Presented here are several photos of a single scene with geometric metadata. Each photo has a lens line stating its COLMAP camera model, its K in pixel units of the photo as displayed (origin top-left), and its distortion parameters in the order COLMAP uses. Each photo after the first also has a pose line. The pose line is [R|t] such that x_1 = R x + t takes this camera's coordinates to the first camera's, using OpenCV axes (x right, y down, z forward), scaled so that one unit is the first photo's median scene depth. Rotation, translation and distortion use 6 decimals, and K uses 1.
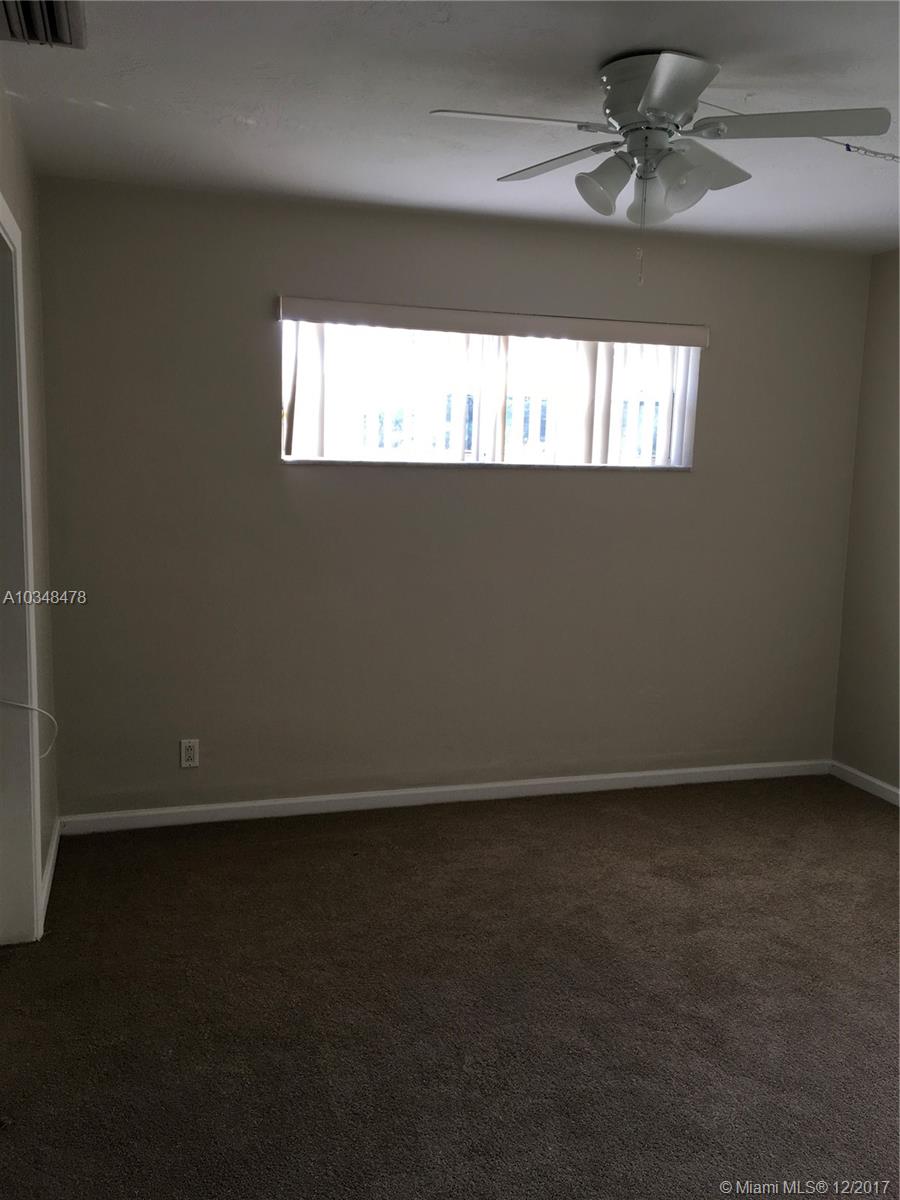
lens RADIAL K [[1014.2, 0, 451.0], [0, 1014.2, 593.3], [0, 0, 1]] dist [0.056507, -0.085147]
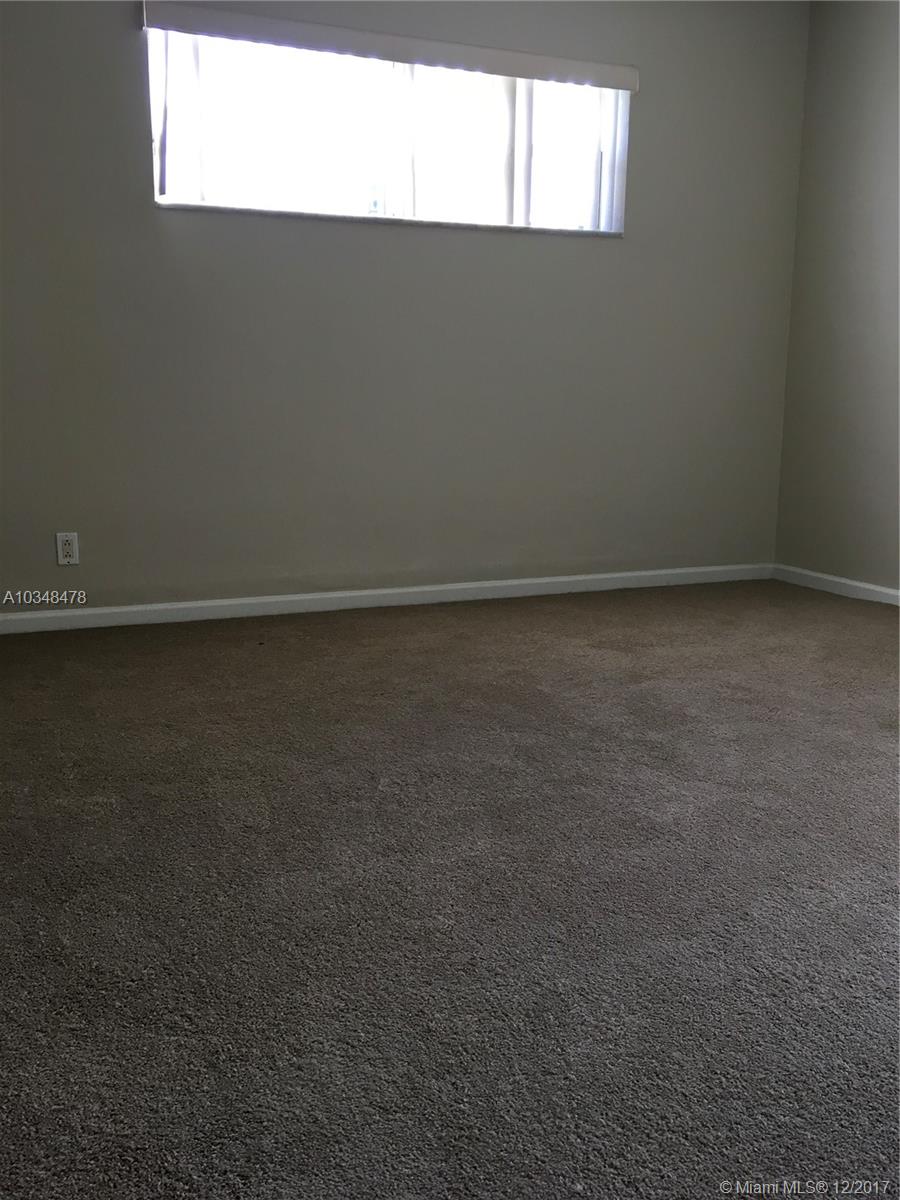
lens RADIAL K [[1014.2, 0, 453.6], [0, 1014.2, 604.0], [0, 0, 1]] dist [0.056507, -0.085147]
pose [[0.997031, -0.036101, 0.068014, 0.015628], [0.031897, 0.997572, 0.061912, 0.180448], [-0.070084, -0.059559, 0.995761, 0.109075]]
